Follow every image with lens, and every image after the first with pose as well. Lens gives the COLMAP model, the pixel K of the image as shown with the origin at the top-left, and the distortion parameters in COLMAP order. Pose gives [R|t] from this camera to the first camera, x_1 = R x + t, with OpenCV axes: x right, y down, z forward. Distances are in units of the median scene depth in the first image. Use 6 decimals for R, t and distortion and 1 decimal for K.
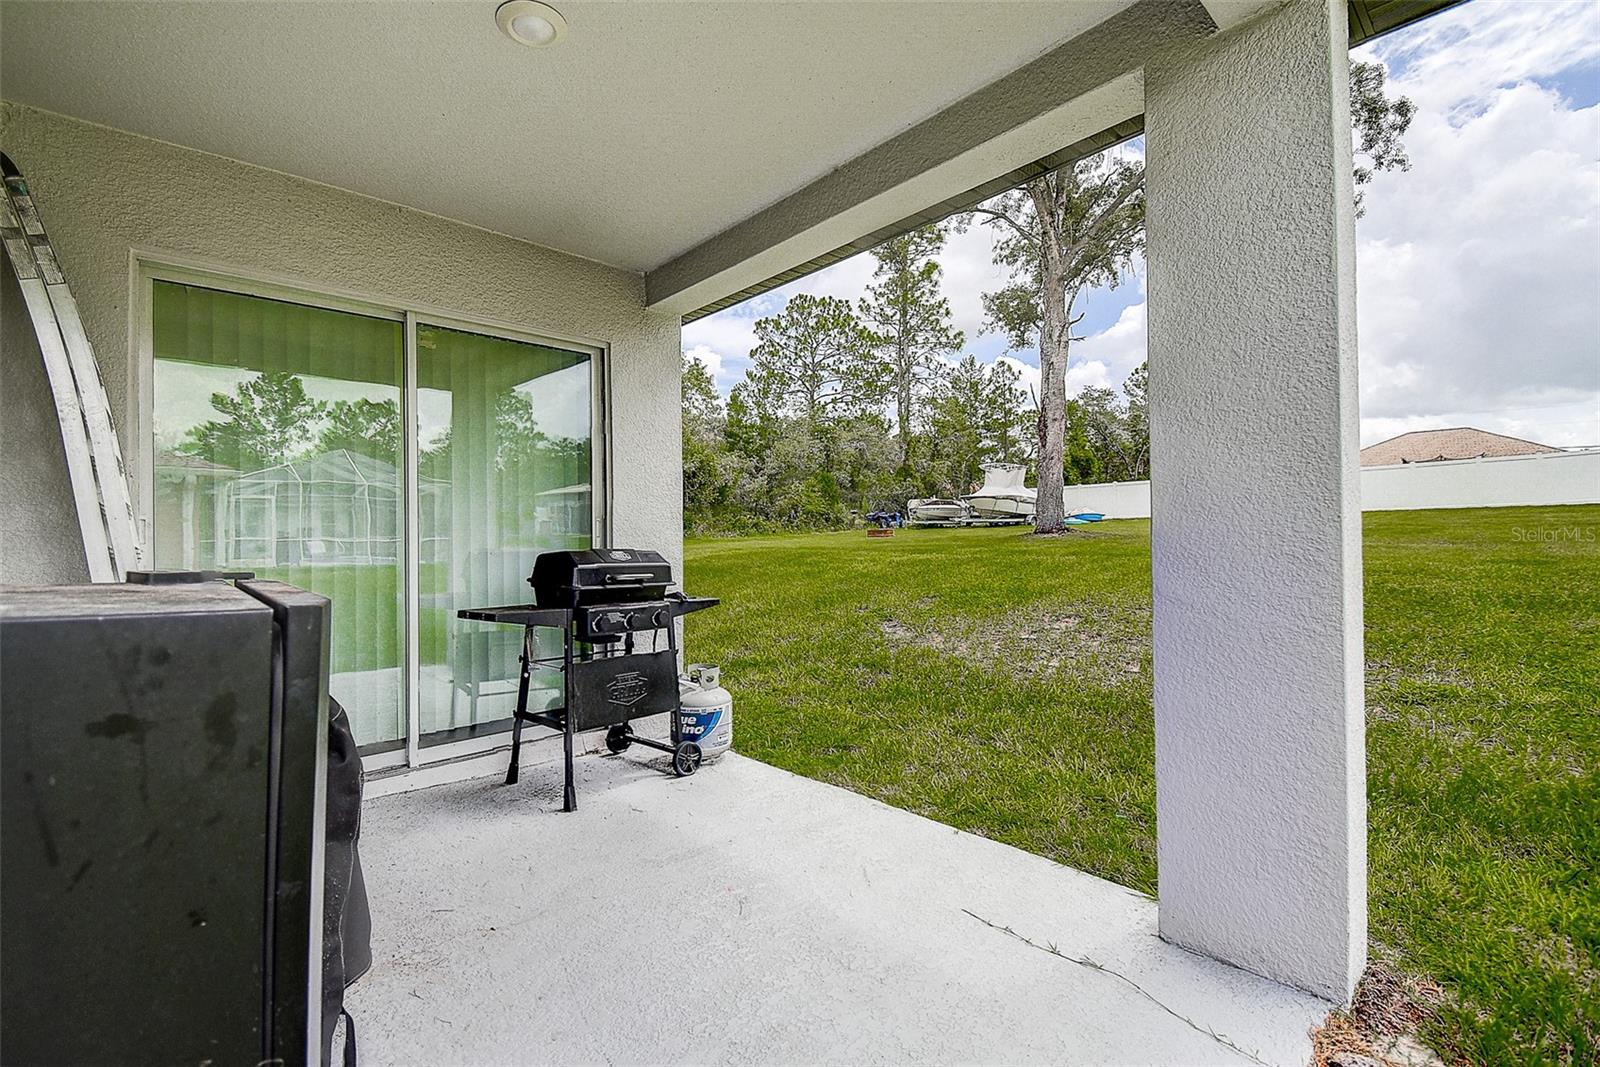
lens RADIAL K [[708.6, 0, 816.2], [0, 708.6, 527.4], [0, 0, 1]] dist [-0.001149, -0.000114]
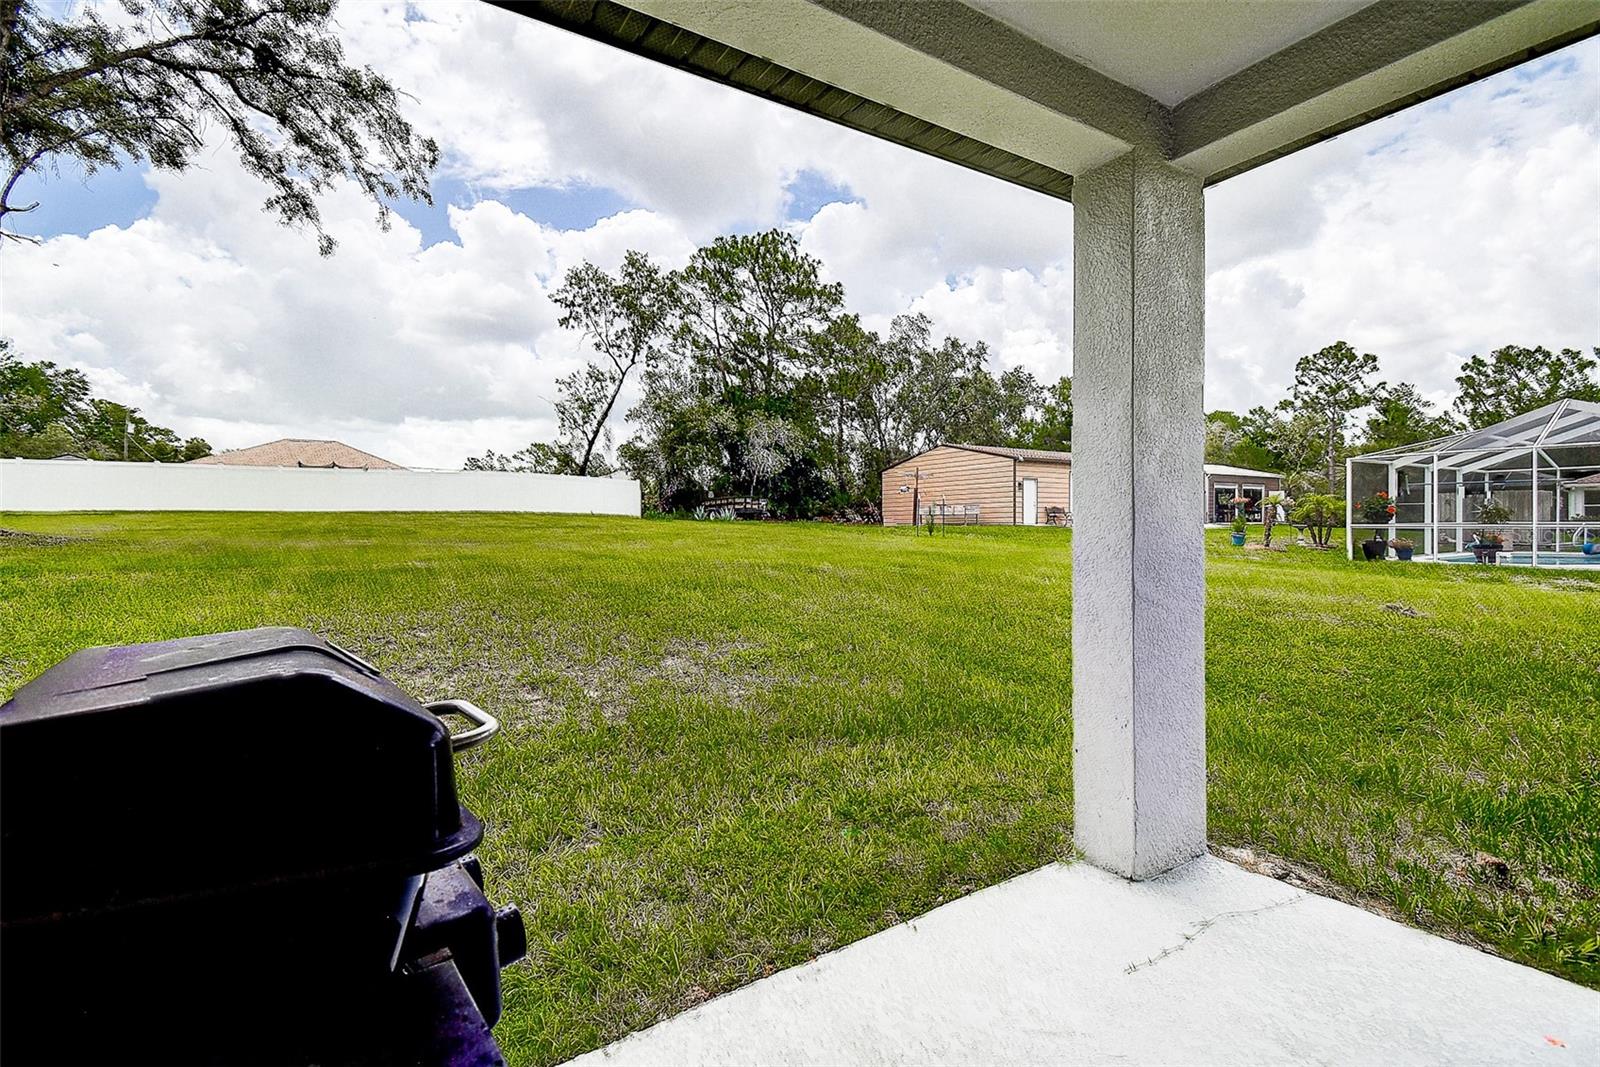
lens RADIAL K [[708.6, 0, 816.2], [0, 708.6, 527.4], [0, 0, 1]] dist [-0.001149, -0.000114]
pose [[0.199235, 0.008821, 0.979912, -0.522562], [-0.008236, 0.999939, -0.007327, -0.001652], [-0.979917, -0.006610, 0.199295, 0.852320]]
